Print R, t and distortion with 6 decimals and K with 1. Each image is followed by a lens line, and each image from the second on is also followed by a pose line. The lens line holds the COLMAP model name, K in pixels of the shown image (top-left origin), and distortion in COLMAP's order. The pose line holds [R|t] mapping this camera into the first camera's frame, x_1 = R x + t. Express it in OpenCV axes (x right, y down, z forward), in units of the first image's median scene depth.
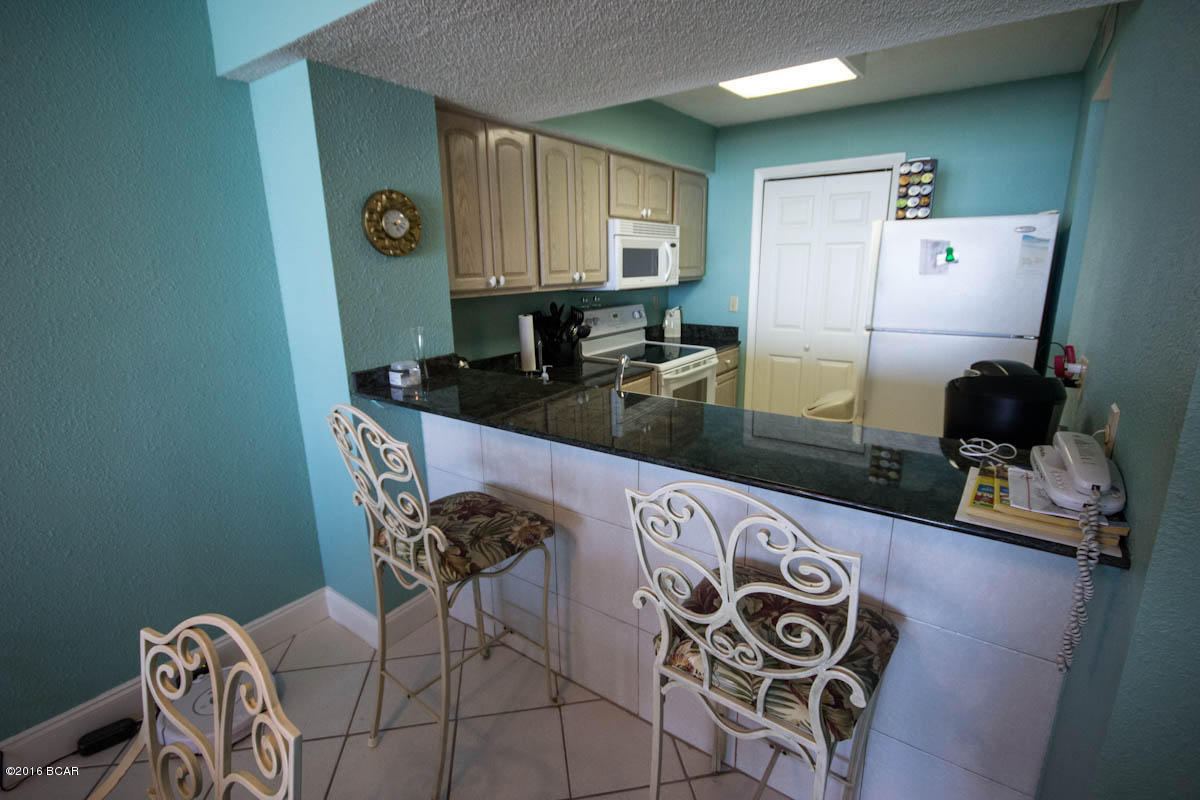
lens RADIAL K [[552.1, 0, 599.4], [0, 552.1, 398.9], [0, 0, 1]] dist [-0.003706, -0.002234]
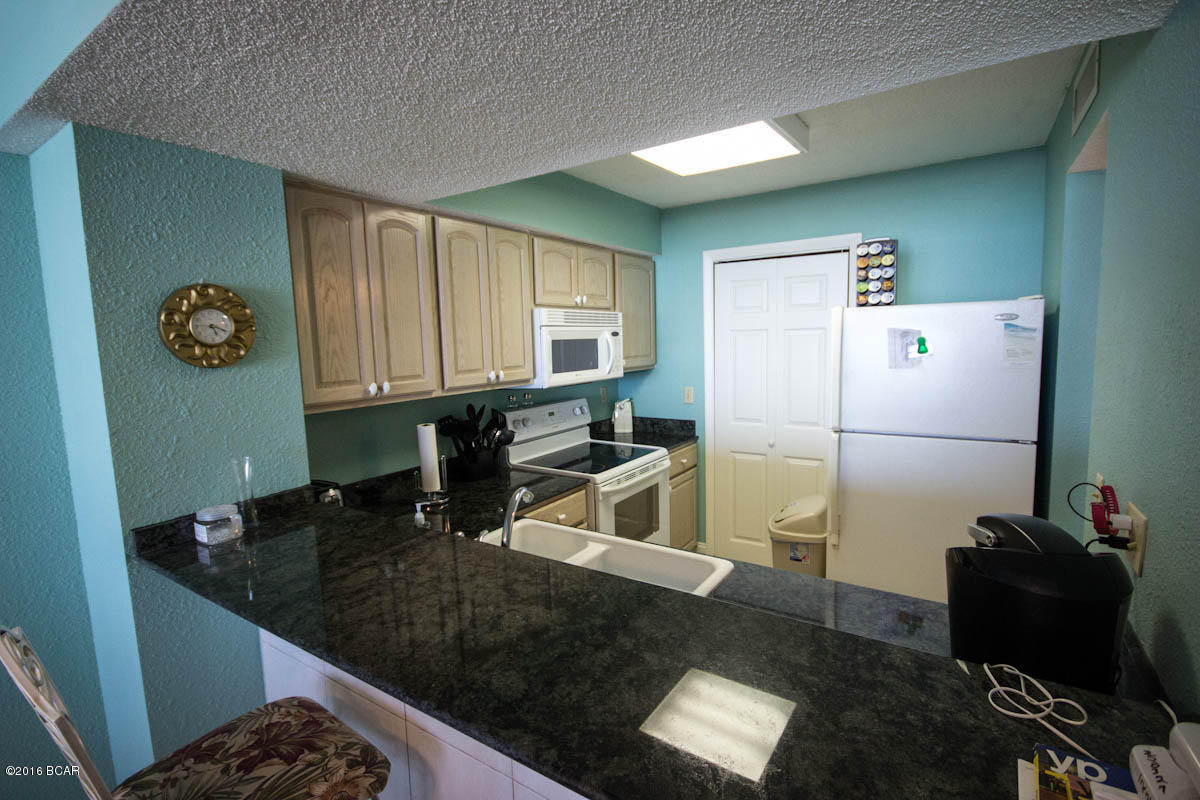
lens RADIAL K [[552.1, 0, 600.9], [0, 552.1, 399.3], [0, 0, 1]] dist [-0.003706, -0.002234]
pose [[0.999072, -0.018937, 0.038680, 0.102259], [0.023856, 0.991101, -0.130957, -0.078942], [-0.035856, 0.131758, 0.990633, 0.180197]]
